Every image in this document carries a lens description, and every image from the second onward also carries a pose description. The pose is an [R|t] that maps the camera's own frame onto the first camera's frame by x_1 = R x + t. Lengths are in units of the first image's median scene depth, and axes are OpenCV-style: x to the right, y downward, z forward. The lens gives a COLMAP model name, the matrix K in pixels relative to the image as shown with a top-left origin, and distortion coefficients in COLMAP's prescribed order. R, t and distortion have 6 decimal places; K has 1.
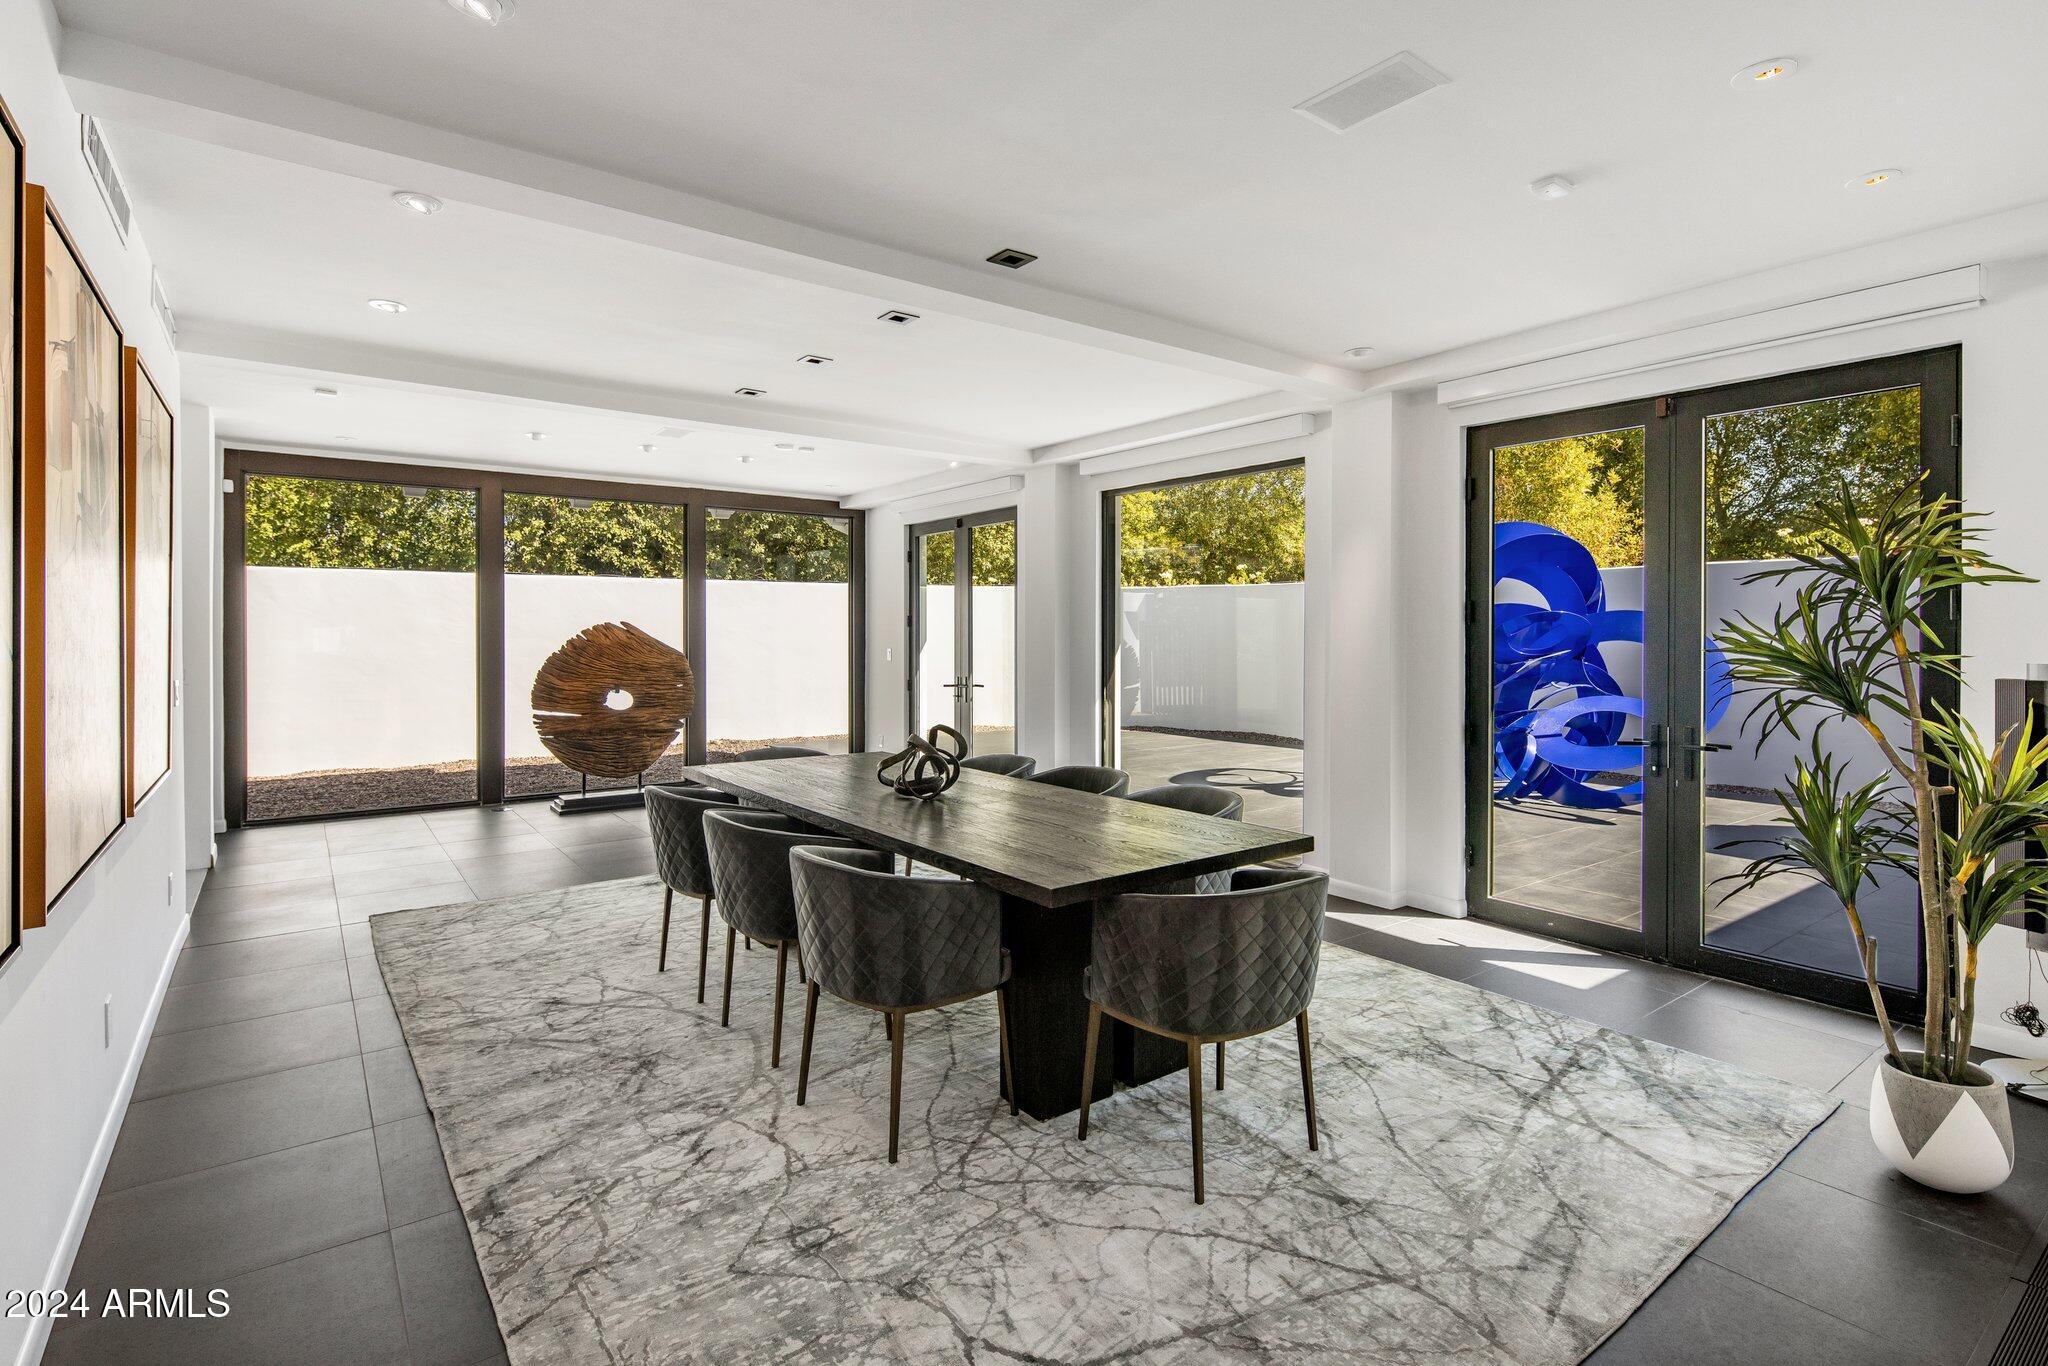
lens RADIAL K [[994.1, 0, 1017.9], [0, 994.1, 624.9], [0, 0, 1]] dist [0.000711, -0.001273]
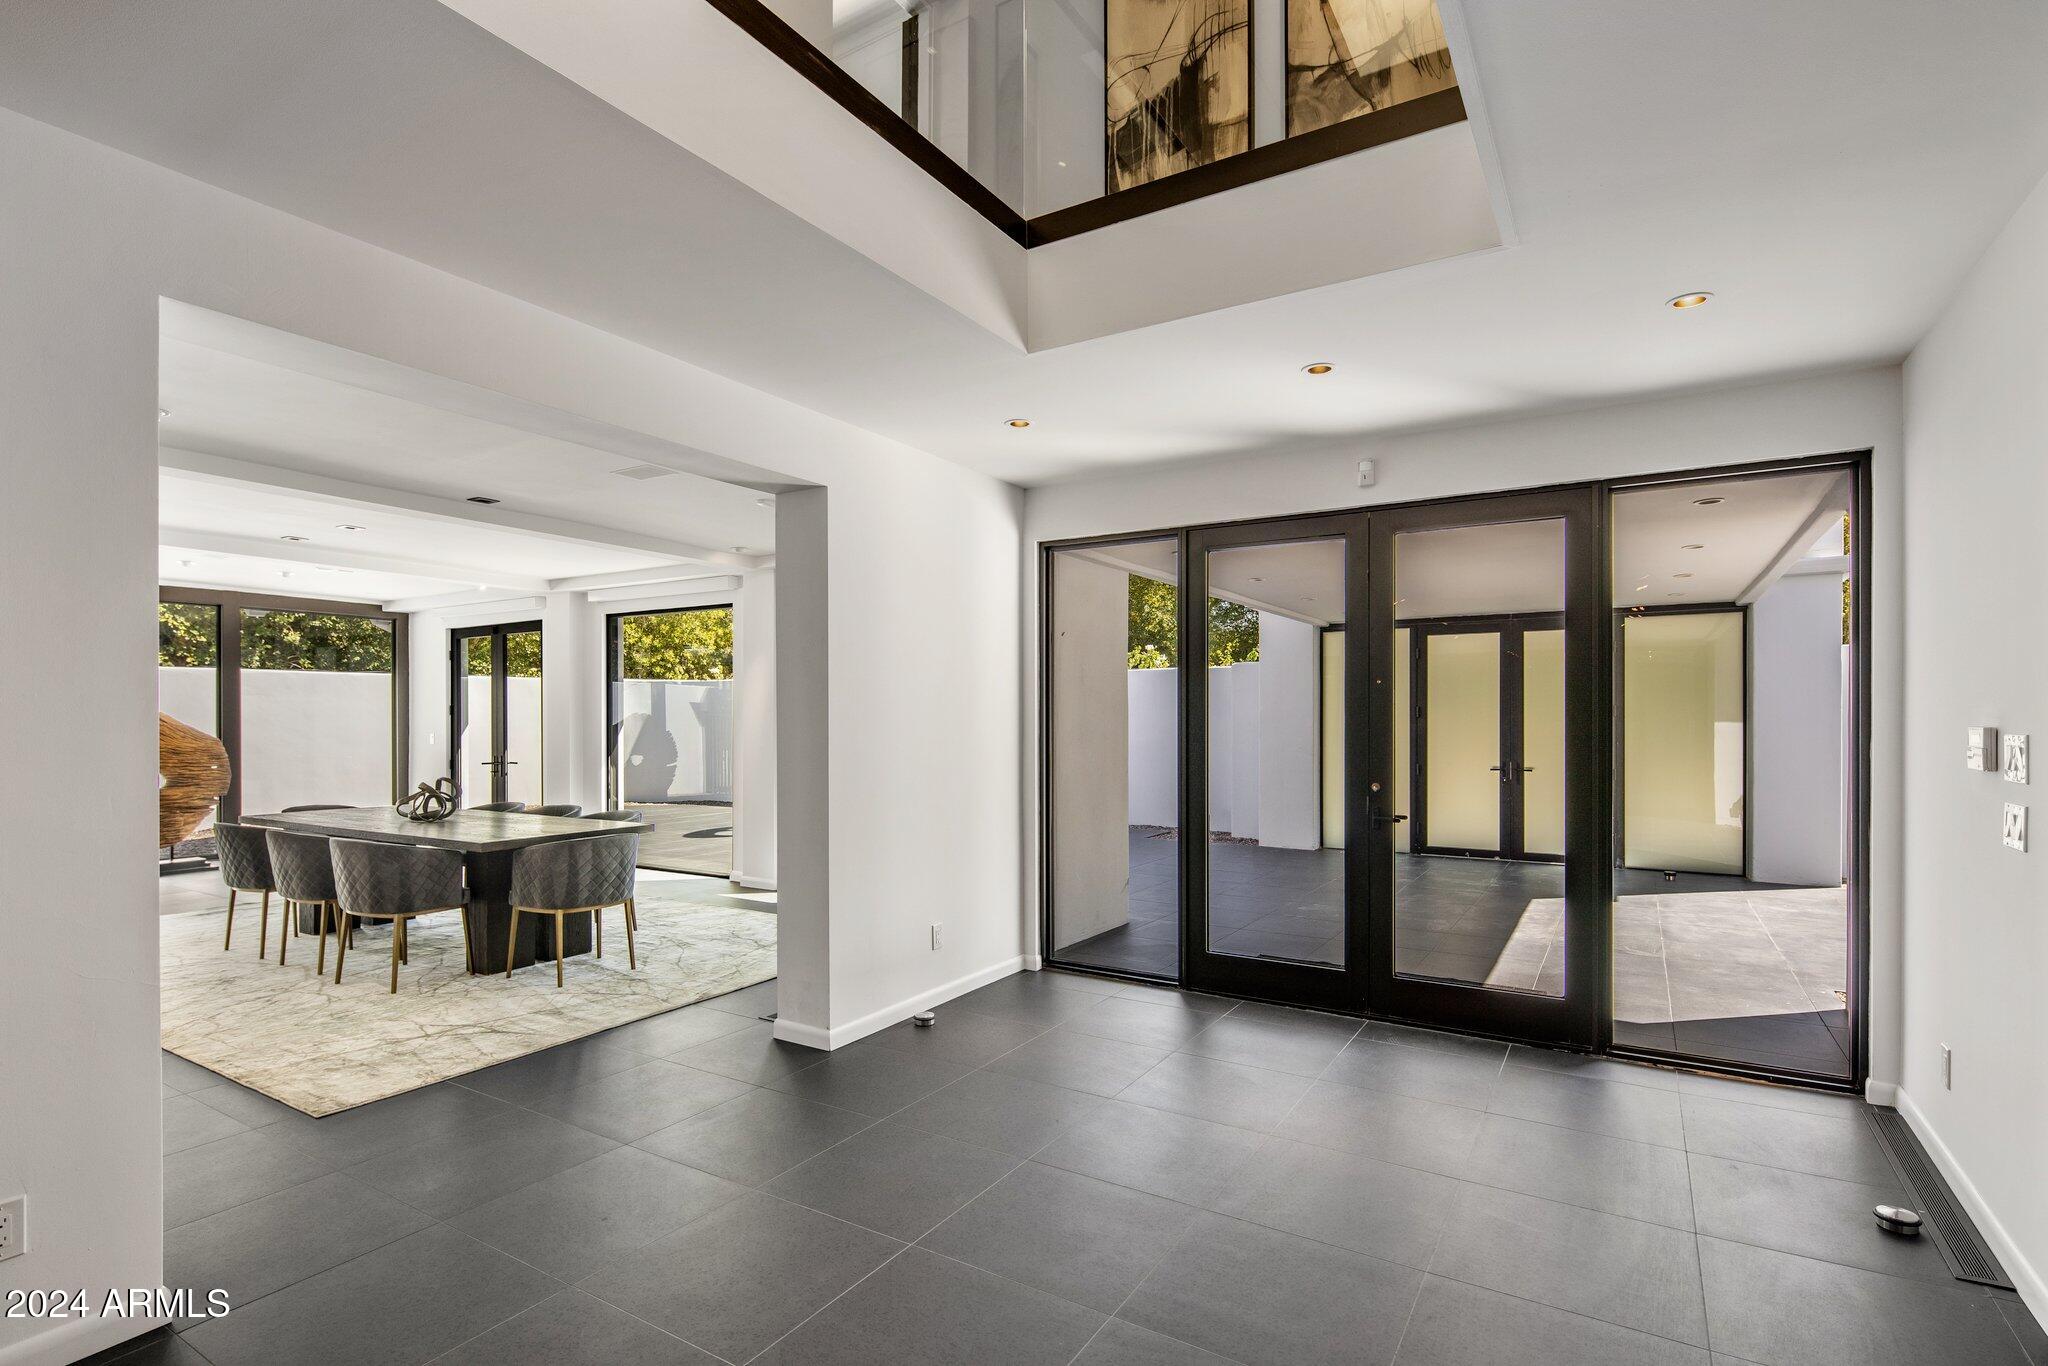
lens RADIAL K [[992.3, 0, 1027.4], [0, 992.3, 712.5], [0, 0, 1]] dist [0.000158, -0.000928]
pose [[0.926103, -0.000615, 0.377270, 0.186546], [0.000484, 1.000000, 0.000441, -0.002994], [-0.377270, -0.000225, 0.926103, -0.809706]]
